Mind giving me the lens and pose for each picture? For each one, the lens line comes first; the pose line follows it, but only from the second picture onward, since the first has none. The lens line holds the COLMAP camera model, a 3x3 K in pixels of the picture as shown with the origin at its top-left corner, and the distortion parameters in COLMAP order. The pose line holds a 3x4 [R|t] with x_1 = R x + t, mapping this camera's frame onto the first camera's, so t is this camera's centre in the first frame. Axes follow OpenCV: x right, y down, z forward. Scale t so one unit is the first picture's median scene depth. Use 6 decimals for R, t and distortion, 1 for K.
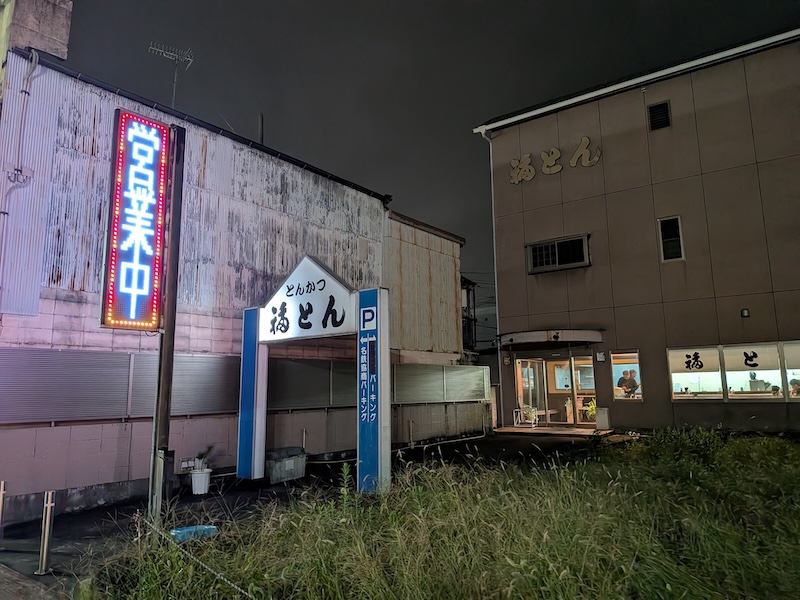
lens RADIAL K [[572.9, 0, 402.8], [0, 572.9, 287.8], [0, 0, 1]] dist [0.085278, -0.124548]
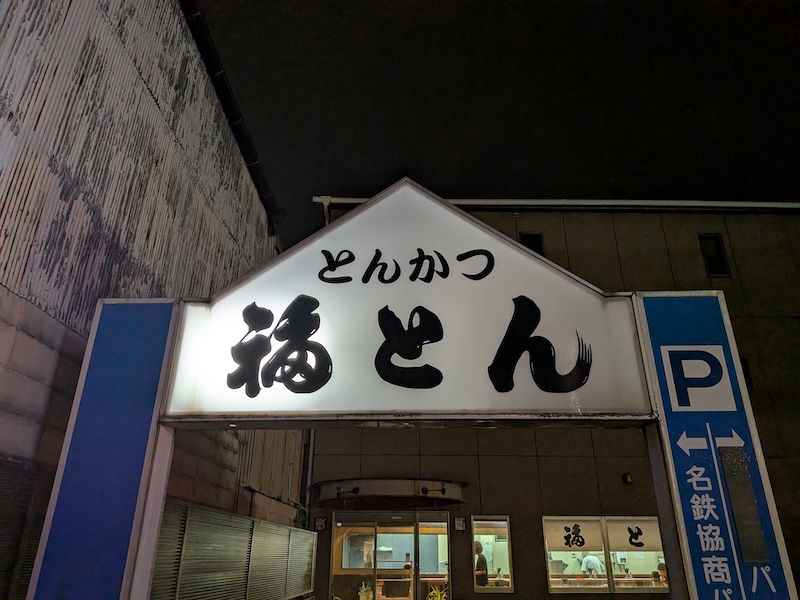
lens RADIAL K [[572.9, 0, 402.8], [0, 572.9, 287.8], [0, 0, 1]] dist [0.085278, -0.124548]
pose [[0.799606, 0.269035, 0.536889, -0.336393], [-0.120898, 0.947846, -0.294908, 0.107380], [-0.588229, 0.170901, 0.790430, 0.722564]]
